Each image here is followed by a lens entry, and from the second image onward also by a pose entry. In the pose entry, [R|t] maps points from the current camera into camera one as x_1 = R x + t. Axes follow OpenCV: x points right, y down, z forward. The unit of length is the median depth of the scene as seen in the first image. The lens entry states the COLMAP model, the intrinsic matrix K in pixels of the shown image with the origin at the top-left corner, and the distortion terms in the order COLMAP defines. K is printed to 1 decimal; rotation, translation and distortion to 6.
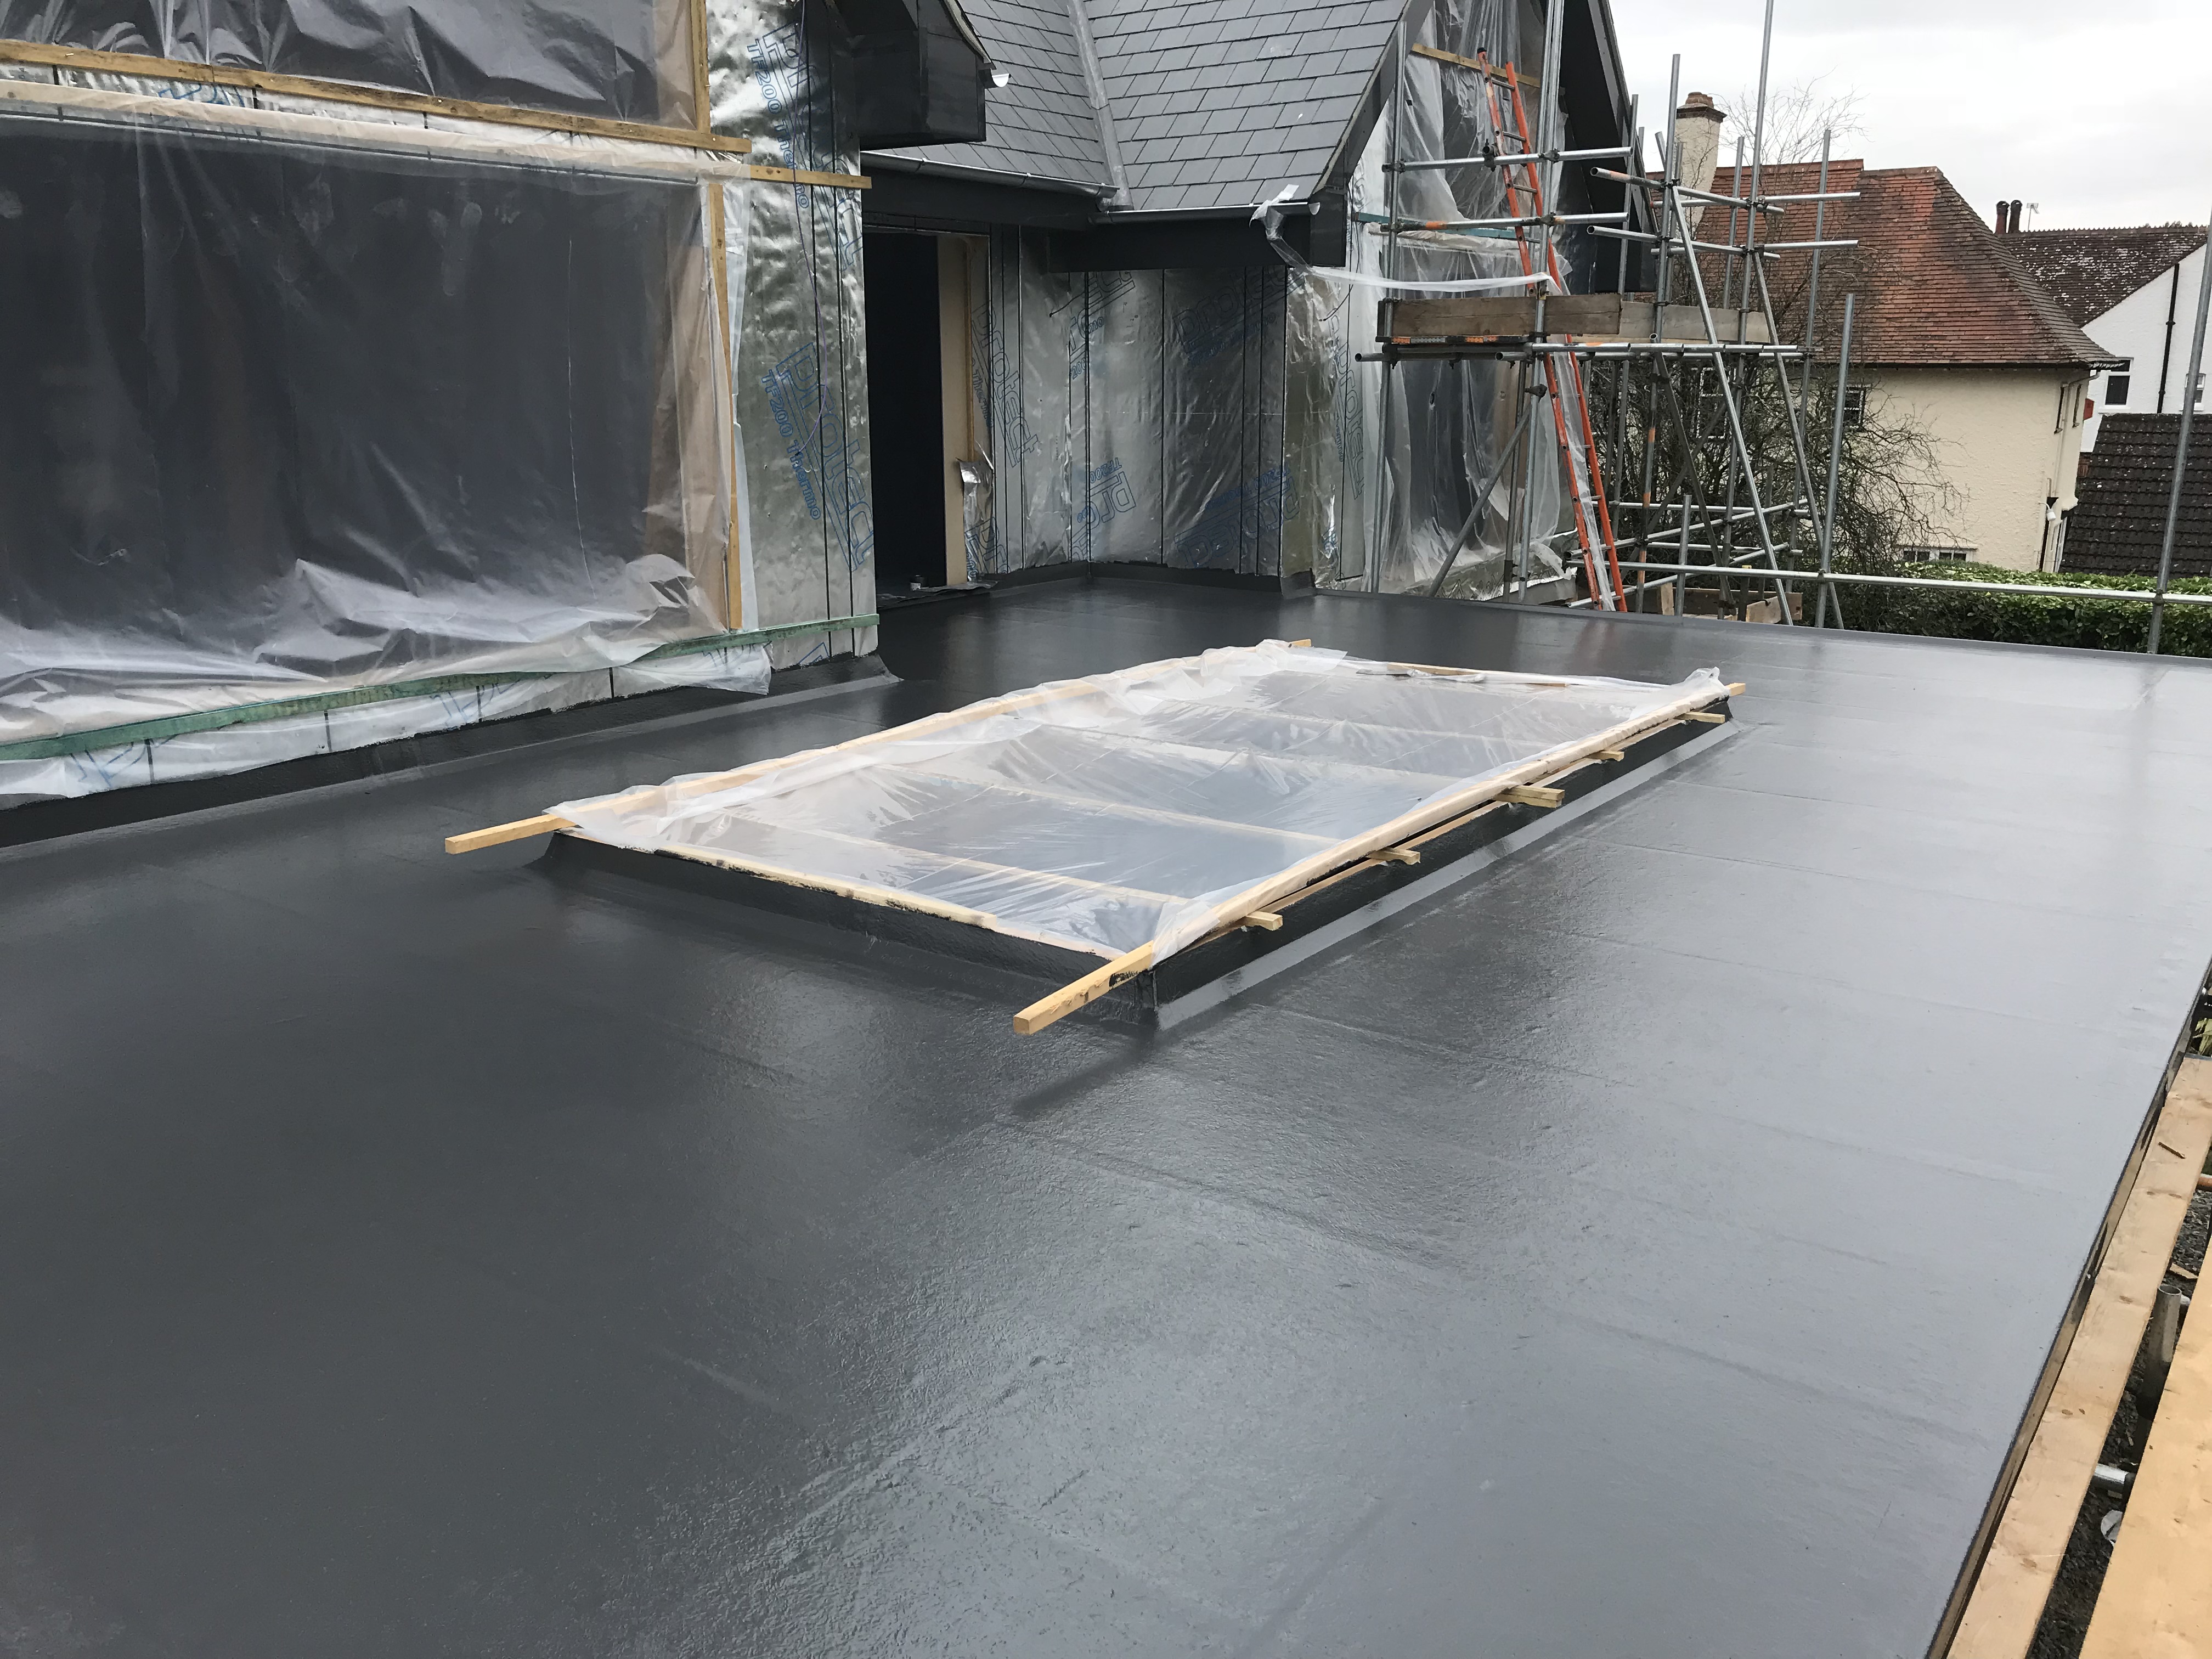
lens RADIAL K [[1807.4, 0, 1106.0], [0, 1807.4, 829.5], [0, 0, 1]] dist [-0.012205, -0.007724]
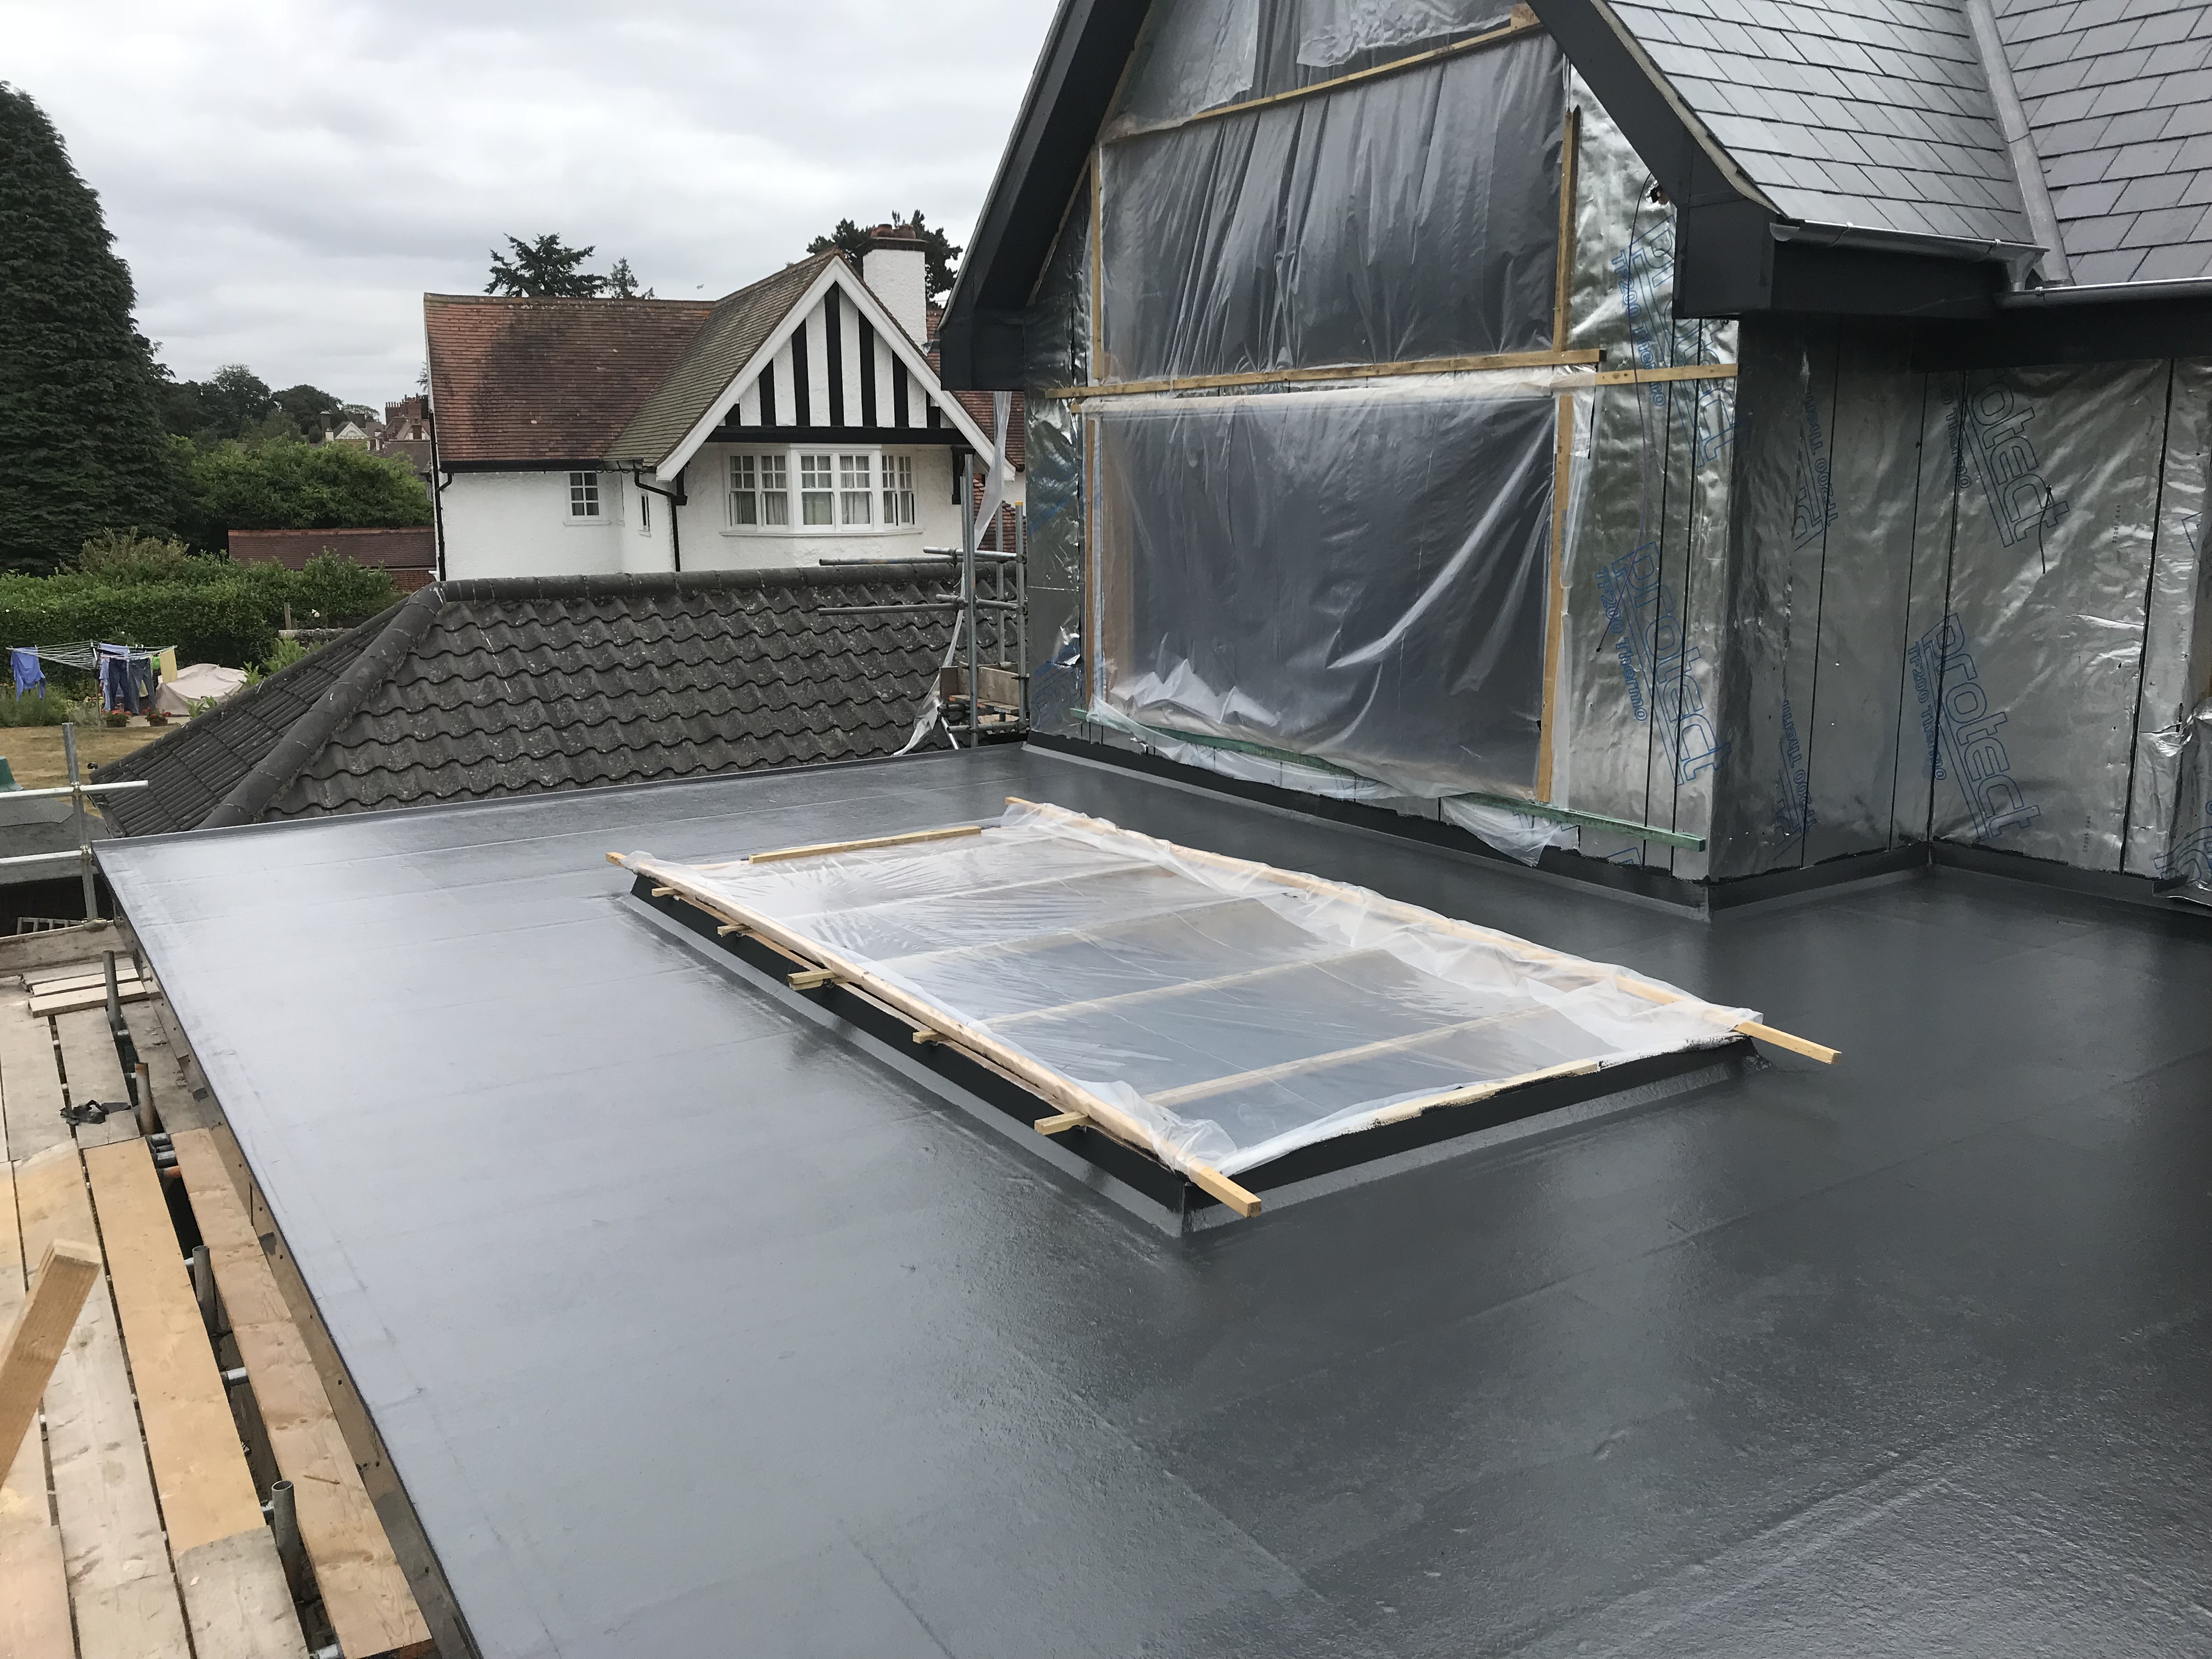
lens RADIAL K [[1819.4, 0, 1106.0], [0, 1819.4, 829.5], [0, 0, 1]] dist [-0.024673, -0.002754]
pose [[-0.355058, 0.191485, -0.915023, 0.843389], [-0.221379, 0.933734, 0.281303, -0.328754], [0.908254, 0.302446, -0.289139, 1.043813]]
